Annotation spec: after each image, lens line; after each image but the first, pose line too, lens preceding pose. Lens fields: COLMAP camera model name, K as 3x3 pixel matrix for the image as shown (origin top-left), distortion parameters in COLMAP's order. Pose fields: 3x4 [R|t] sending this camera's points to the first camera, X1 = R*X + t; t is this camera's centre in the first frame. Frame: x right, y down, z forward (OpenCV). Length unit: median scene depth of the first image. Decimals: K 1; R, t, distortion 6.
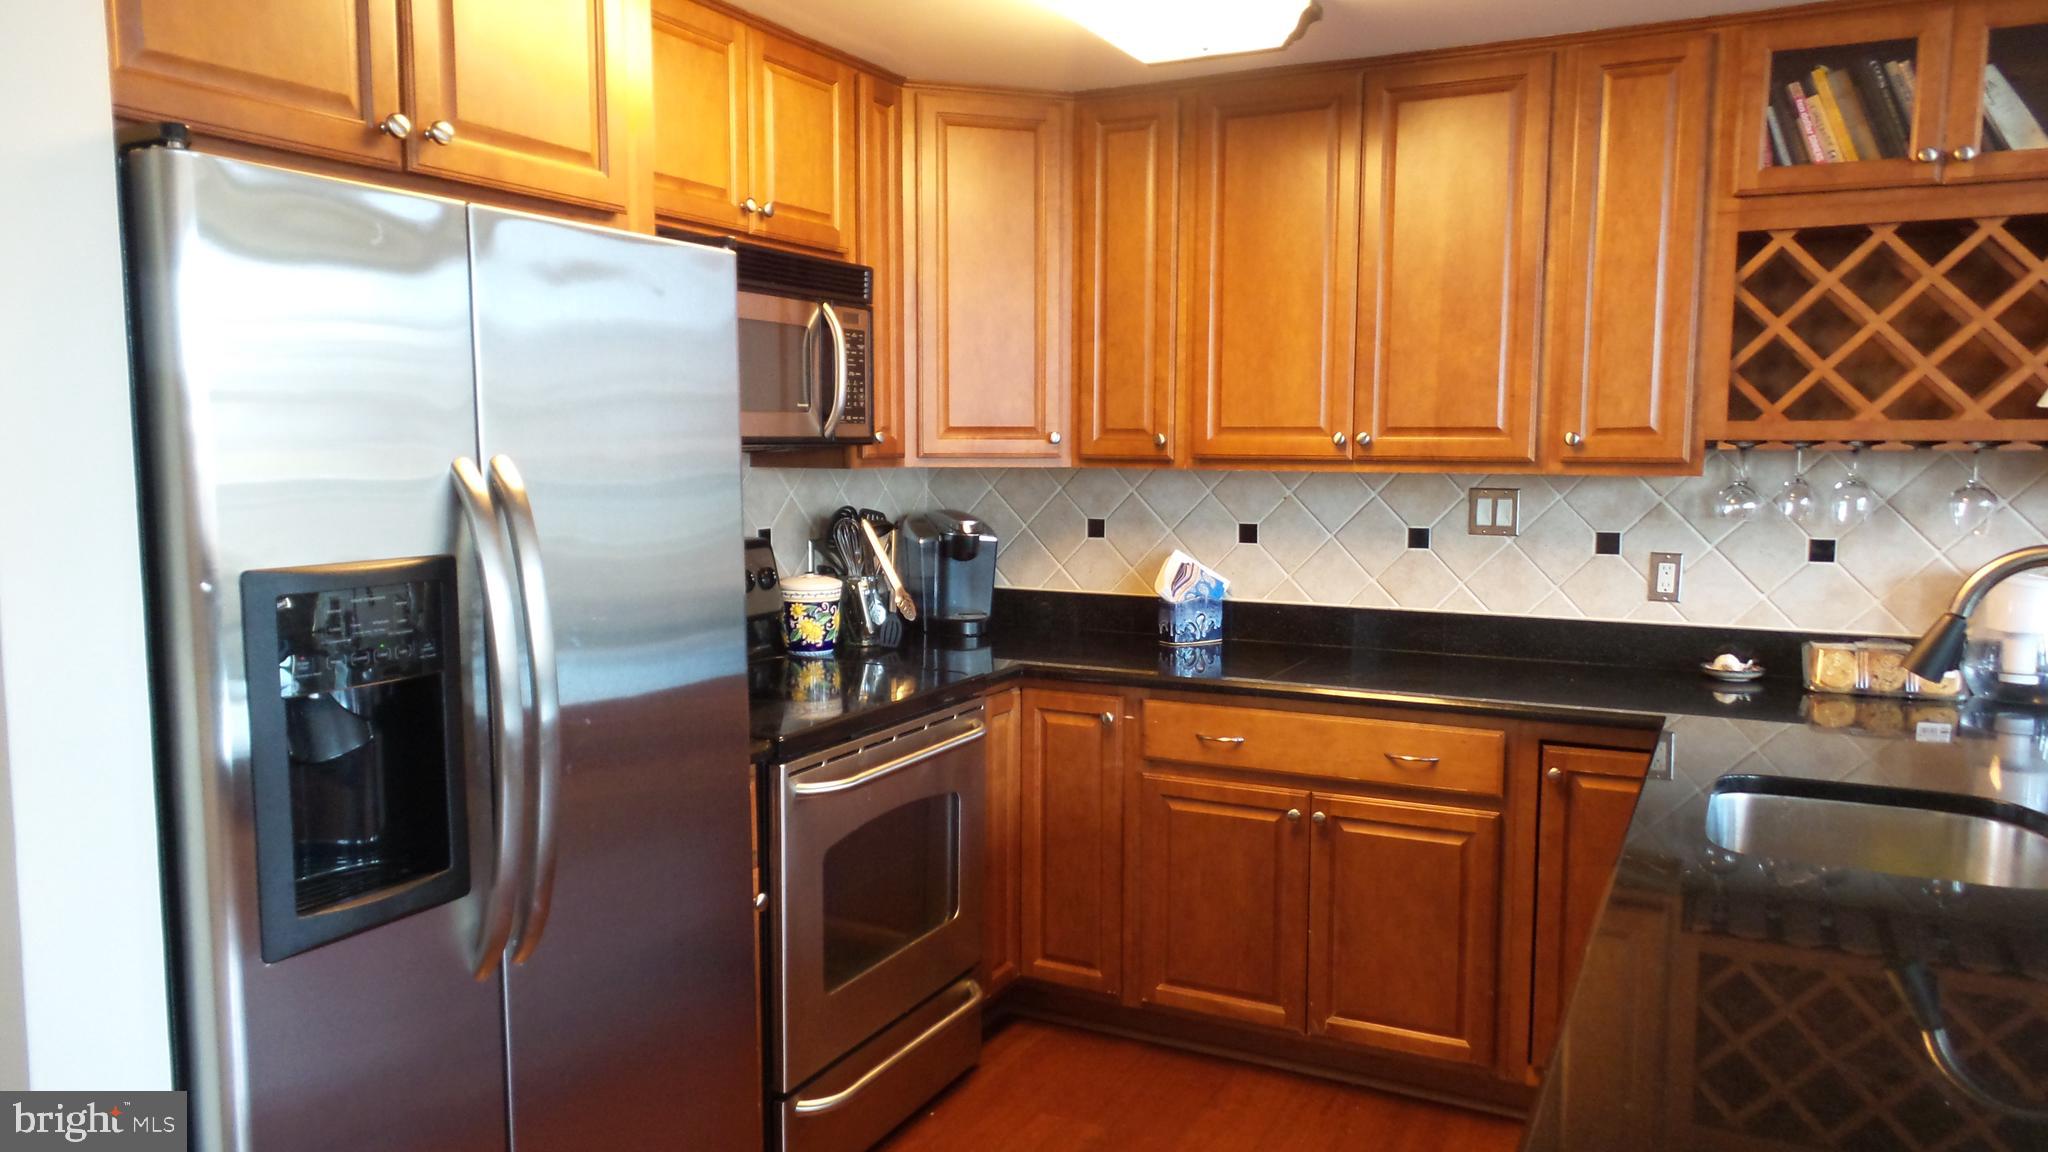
lens RADIAL K [[1425.3, 0, 1038.8], [0, 1425.3, 589.0], [0, 0, 1]] dist [0.010051, 0.004380]
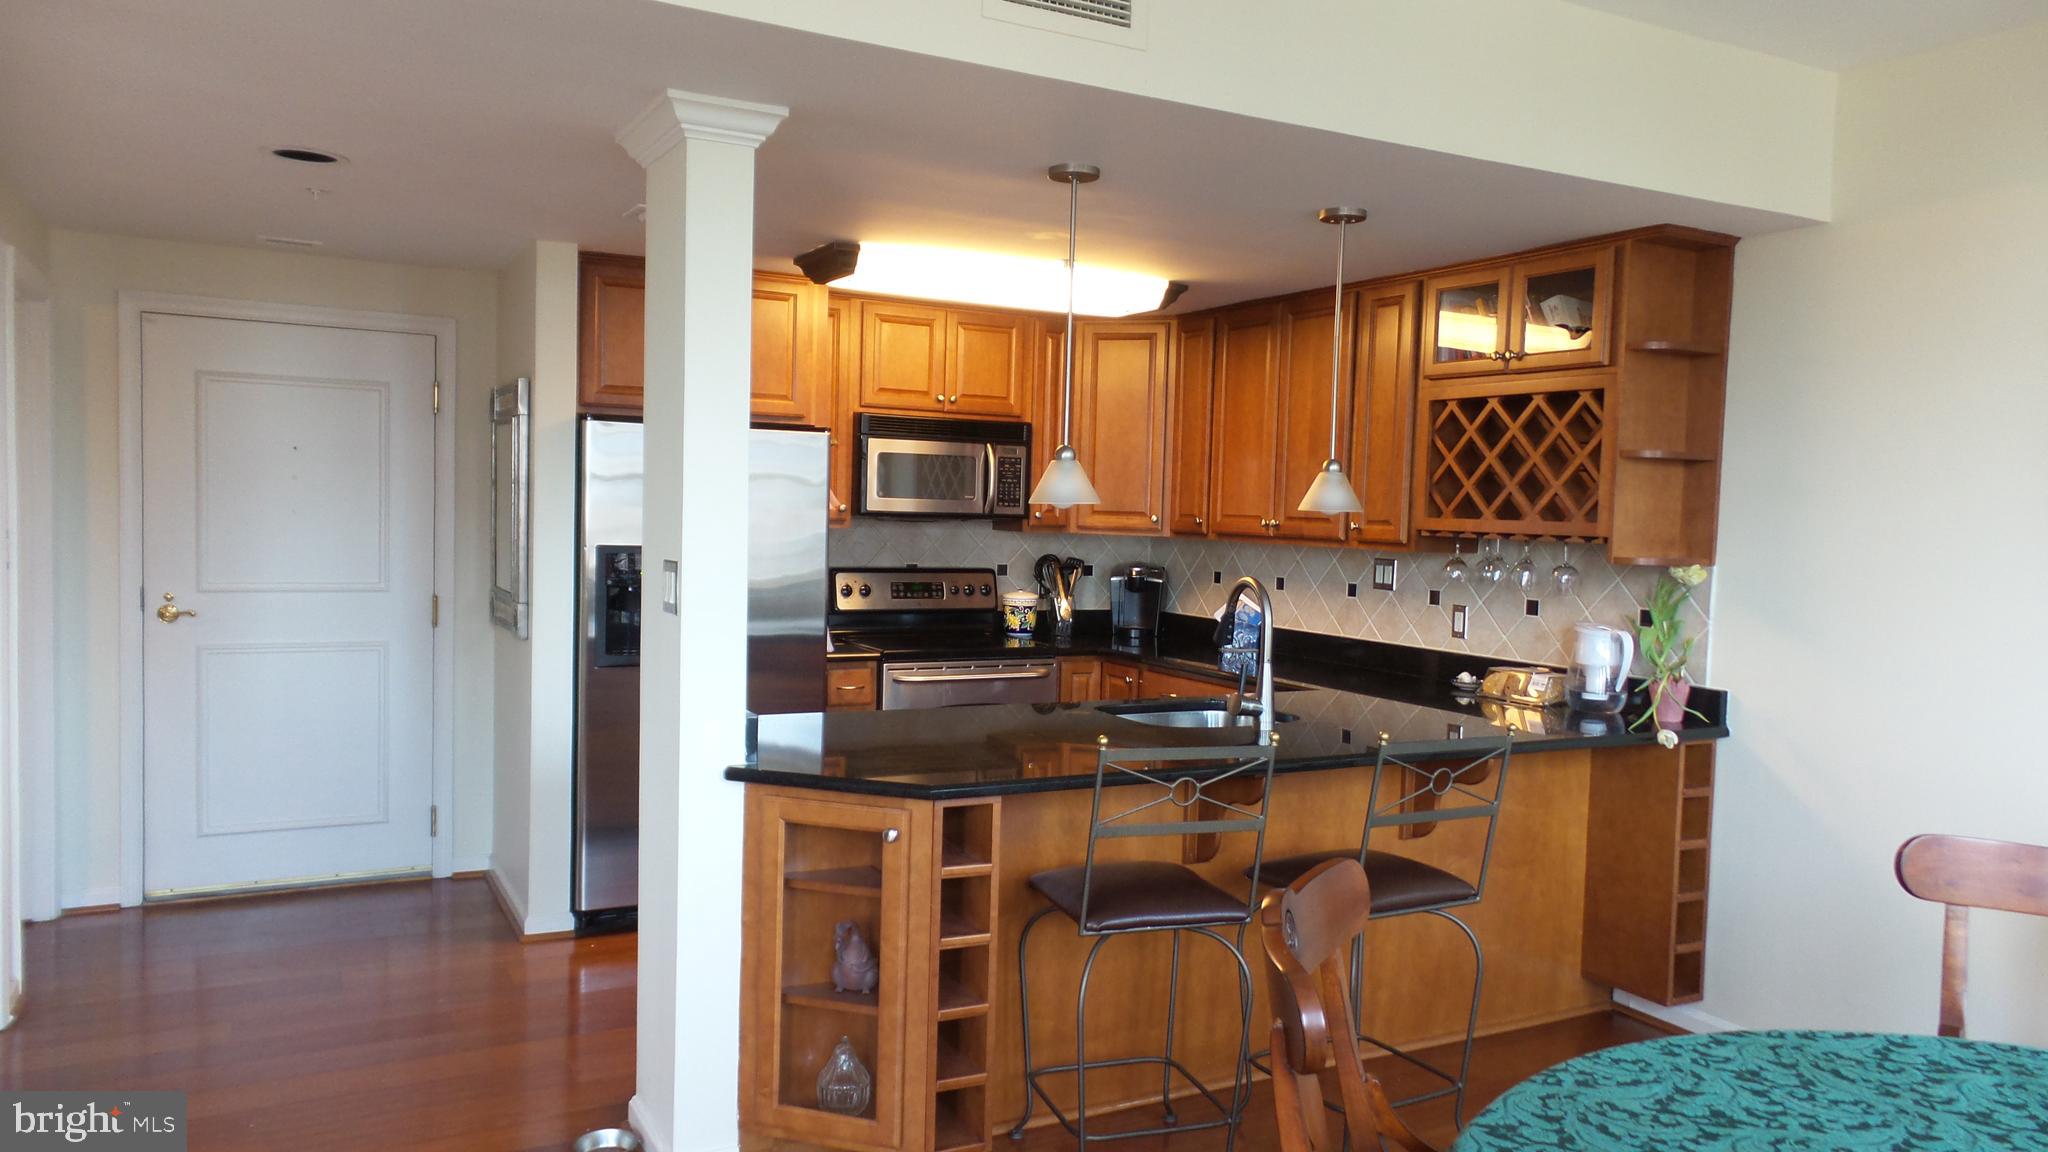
lens RADIAL K [[1425.3, 0, 1032.8], [0, 1425.3, 591.3], [0, 0, 1]] dist [0.010051, 0.004380]
pose [[0.815824, 0.056970, -0.575487, 0.933471], [-0.090297, 0.995479, -0.029461, 0.044380], [0.571207, 0.076000, 0.817280, -0.479319]]
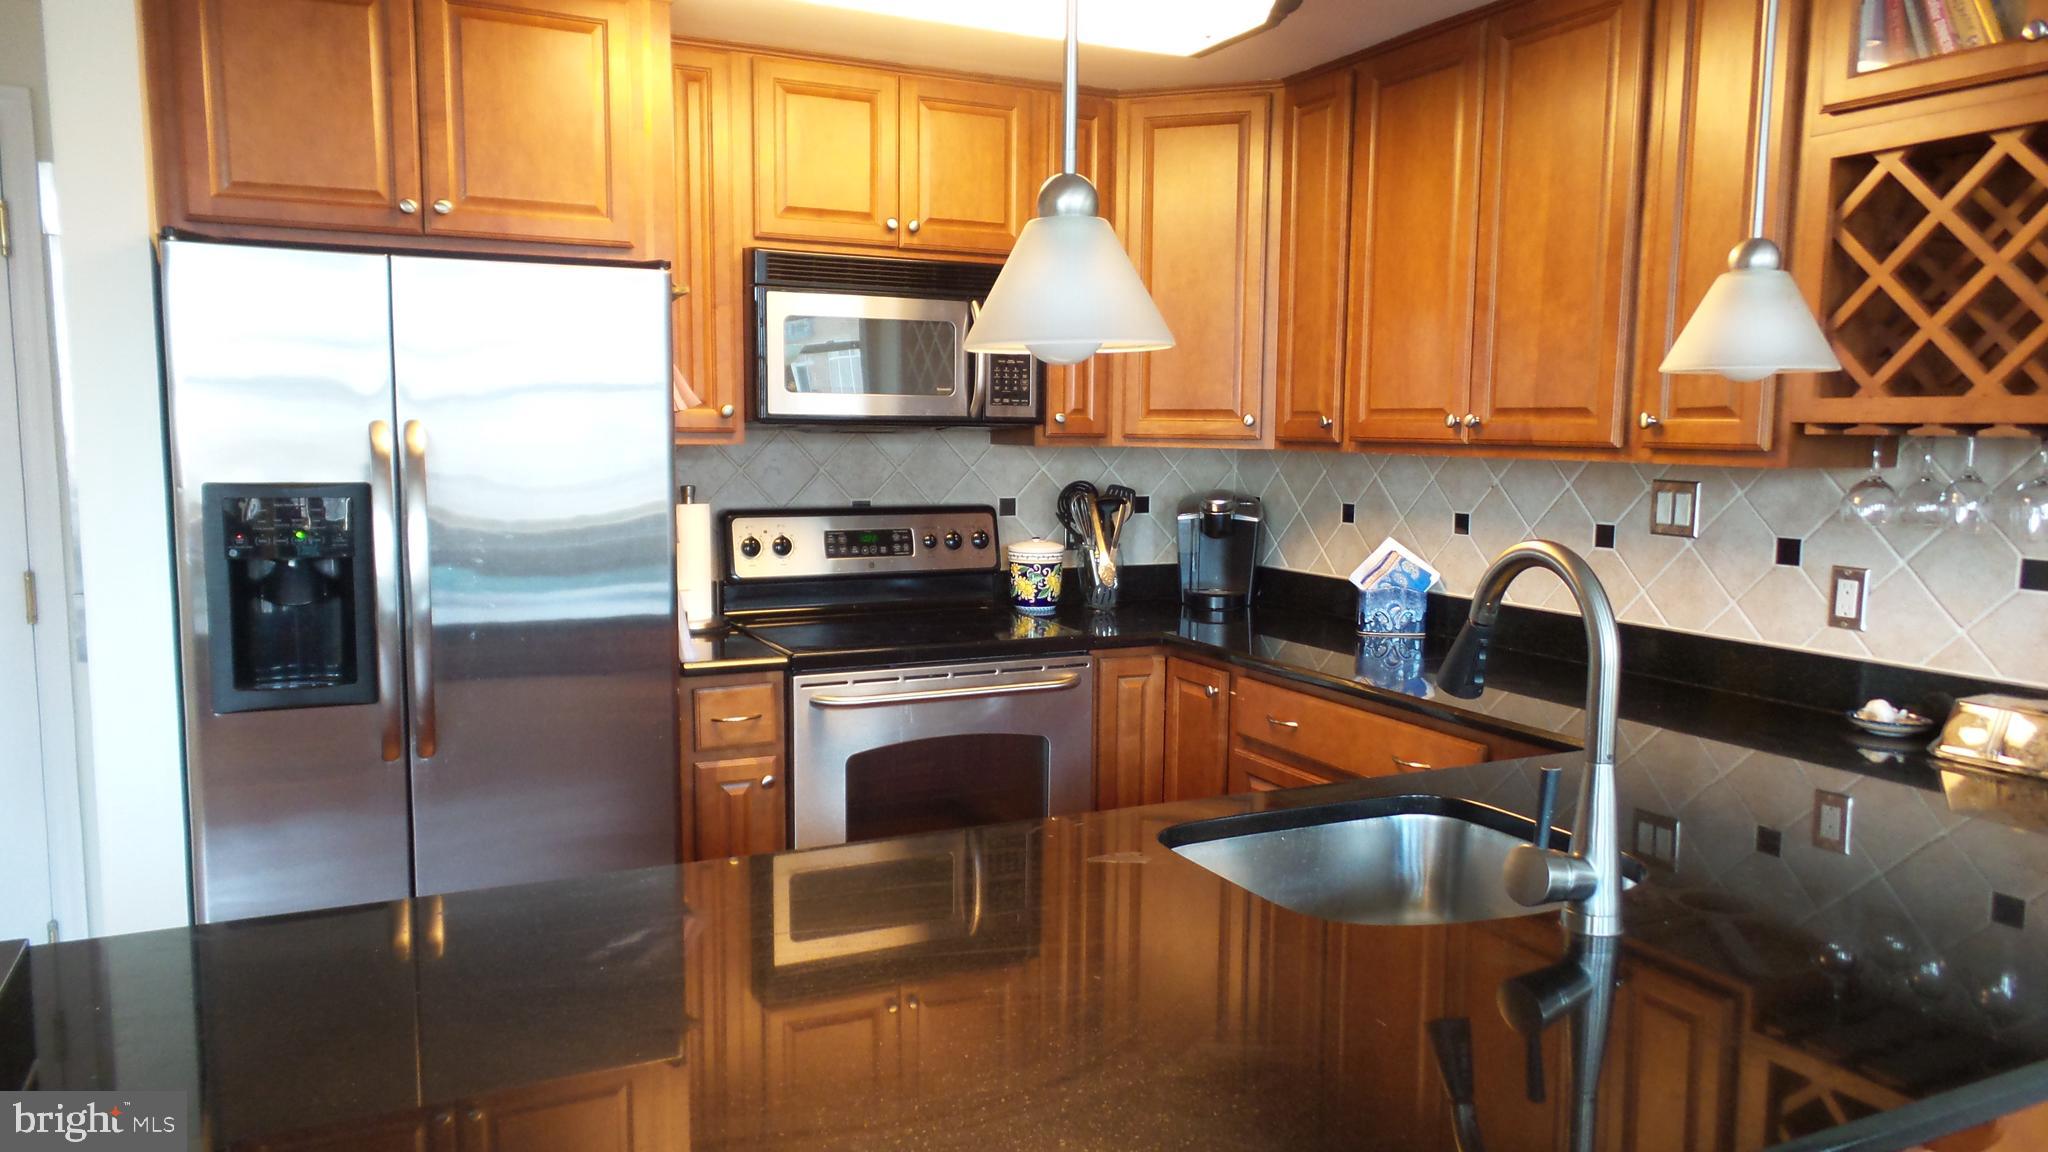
lens RADIAL K [[1425.3, 0, 1032.1], [0, 1425.3, 593.8], [0, 0, 1]] dist [0.010051, 0.004380]
pose [[0.794027, 0.077160, -0.602966, 0.558450], [-0.073267, 0.996828, 0.031078, -0.001976], [0.603451, 0.019500, 0.797161, 0.096363]]
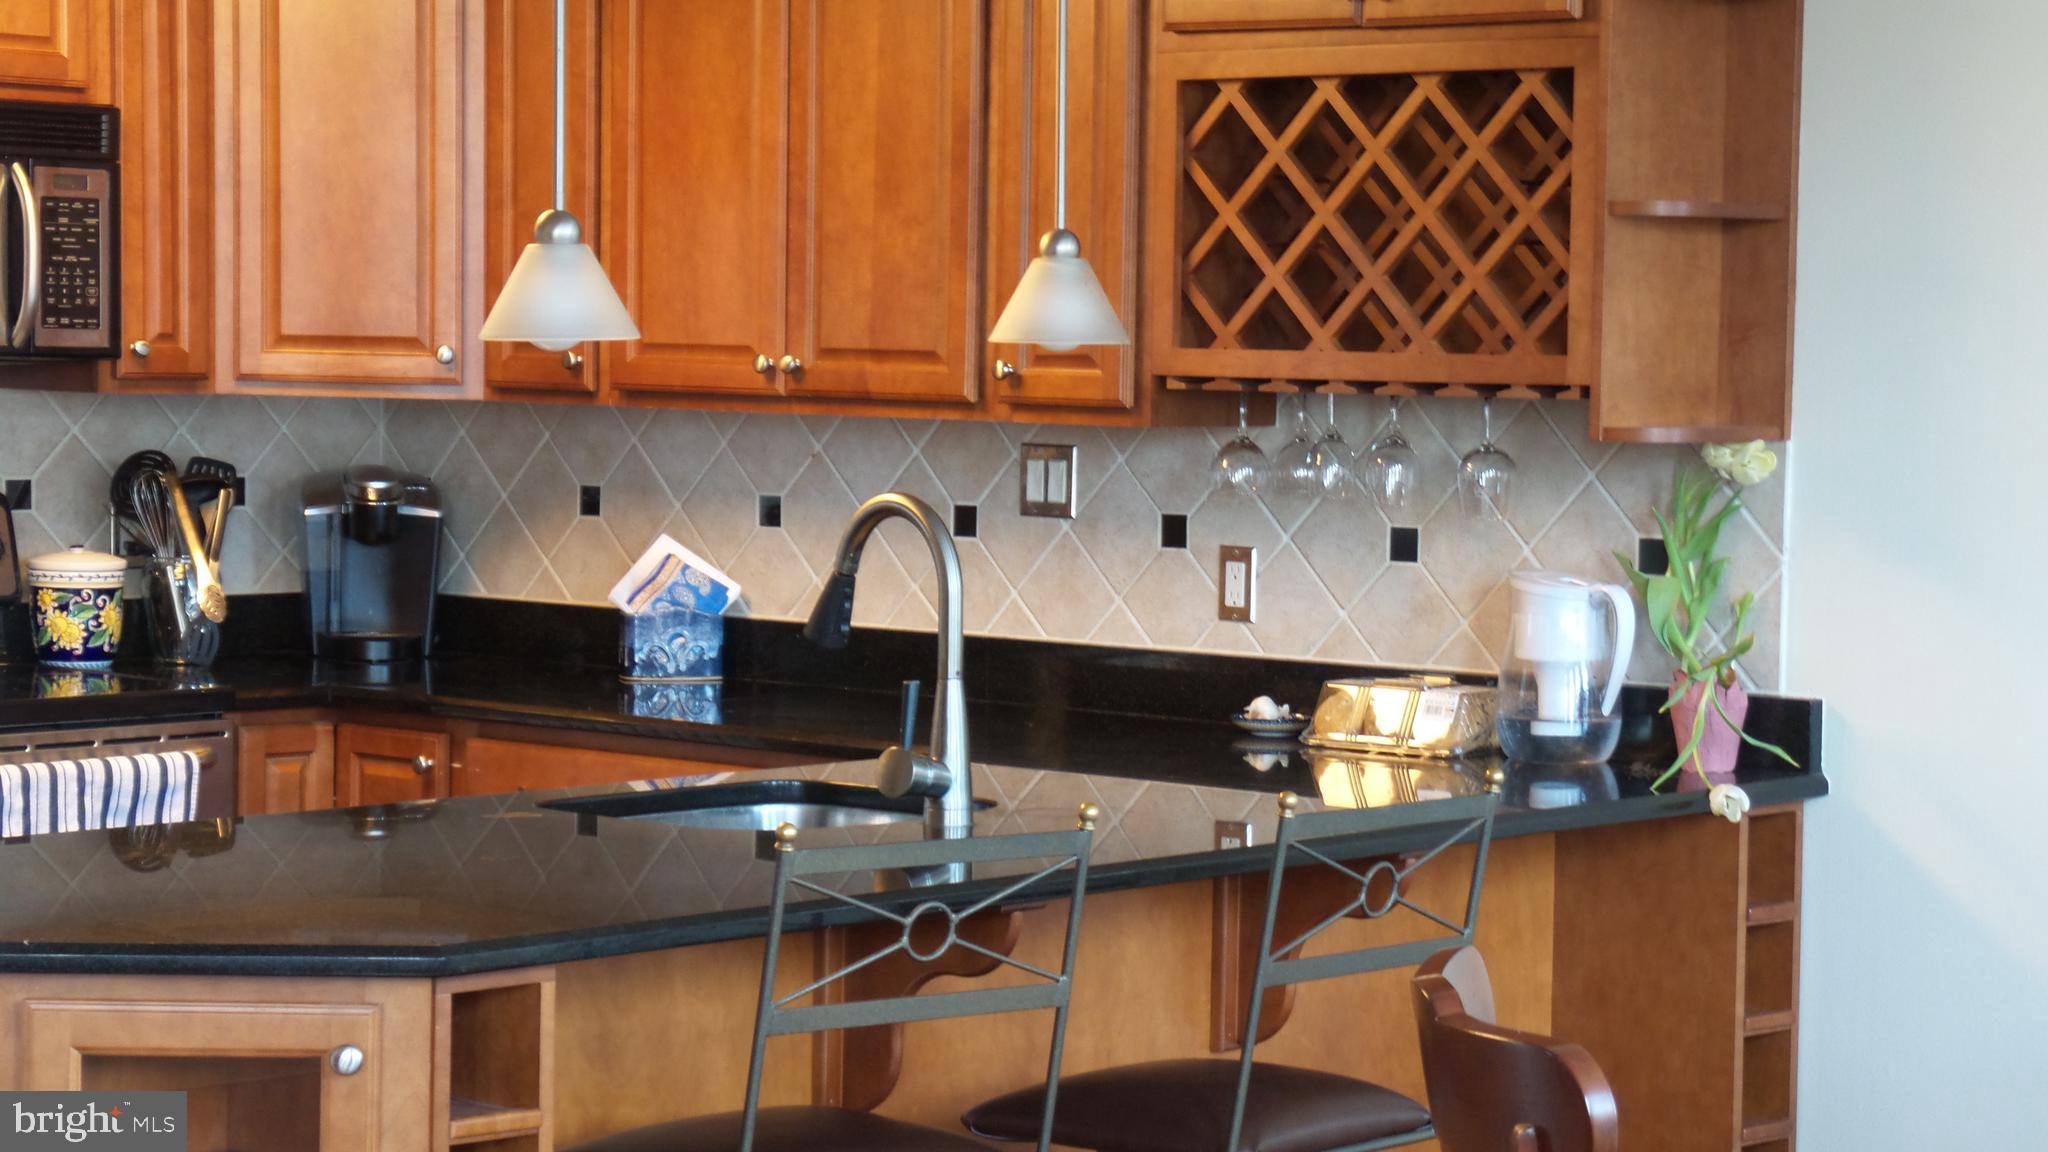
lens RADIAL K [[4516.9, 0, 1089.0], [0, 4516.9, 668.2], [0, 0, 1]] dist [0.163044, 0.000000]
pose [[0.967180, 0.033887, -0.251824, 0.897936], [-0.042161, 0.998731, -0.027536, 0.090525], [0.250572, 0.037249, 0.967381, -1.020706]]
